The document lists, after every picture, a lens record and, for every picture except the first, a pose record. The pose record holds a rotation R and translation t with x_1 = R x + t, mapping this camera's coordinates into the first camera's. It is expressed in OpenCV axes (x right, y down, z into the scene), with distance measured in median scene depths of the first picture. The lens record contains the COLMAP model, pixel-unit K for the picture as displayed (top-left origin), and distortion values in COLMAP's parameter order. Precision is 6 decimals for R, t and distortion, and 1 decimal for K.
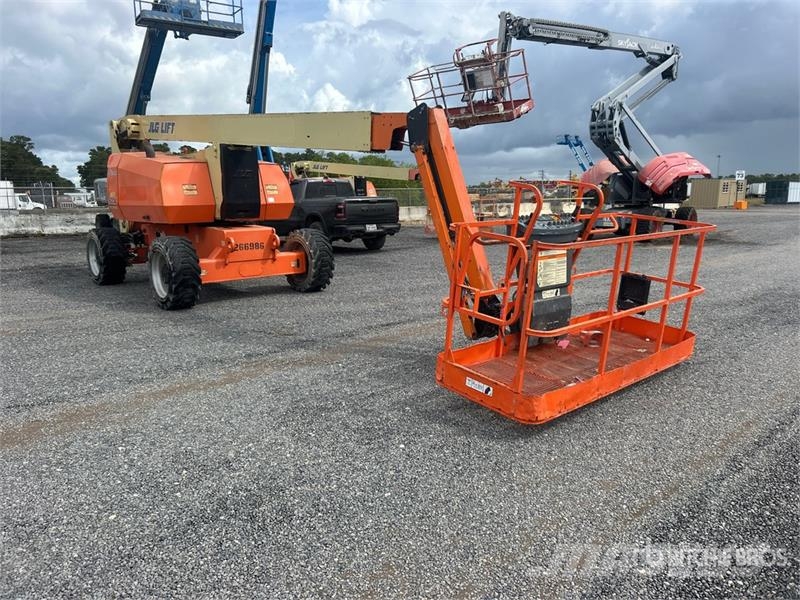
lens RADIAL K [[611.4, 0, 399.5], [0, 611.4, 301.9], [0, 0, 1]] dist [0.047829, -0.032816]
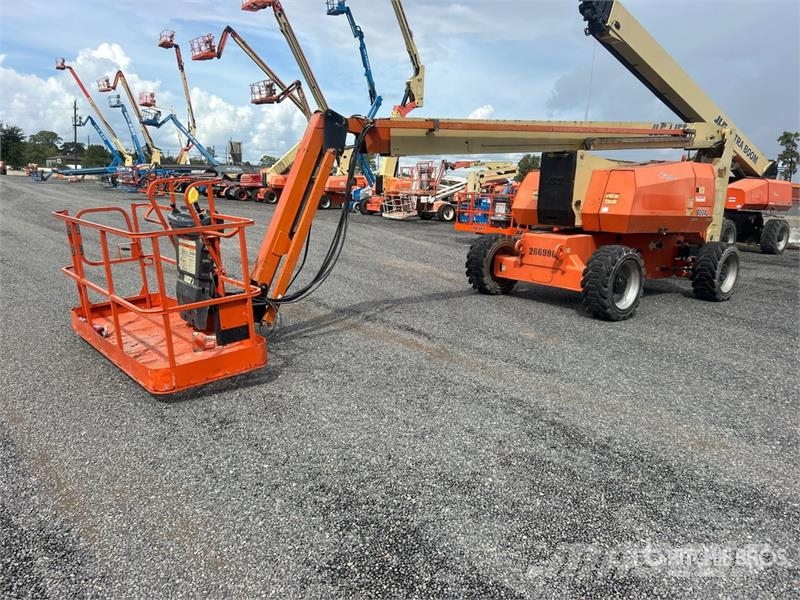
lens RADIAL K [[611.4, 0, 401.7], [0, 611.4, 296.7], [0, 0, 1]] dist [0.047829, -0.032816]
pose [[-0.037763, 0.182177, -0.982540, 0.785393], [-0.219522, 0.957711, 0.186010, -0.162479], [0.974877, 0.222713, 0.003826, 0.815551]]
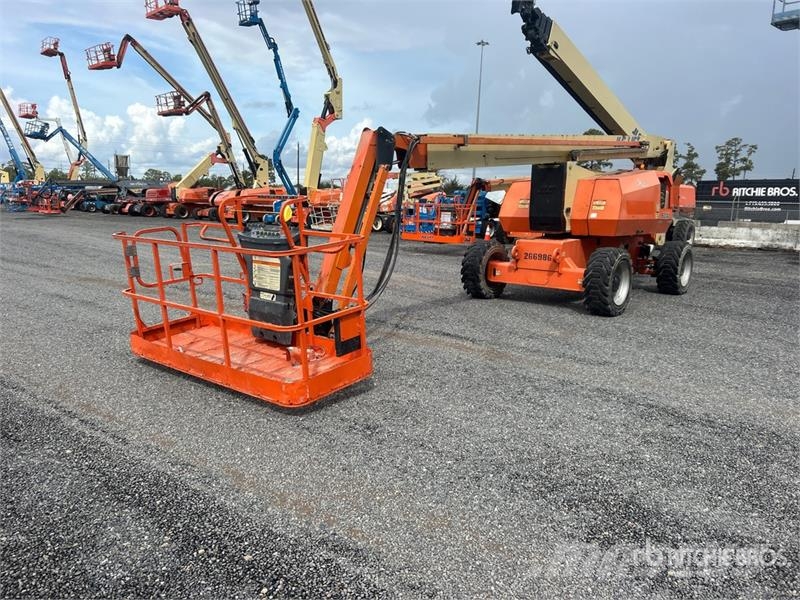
lens RADIAL K [[611.4, 0, 399.0], [0, 611.4, 300.2], [0, 0, 1]] dist [0.047829, -0.032816]
pose [[0.132590, 0.169171, -0.976627, 0.812352], [-0.195625, 0.970411, 0.141536, -0.125422], [0.971674, 0.172286, 0.161761, 0.623717]]
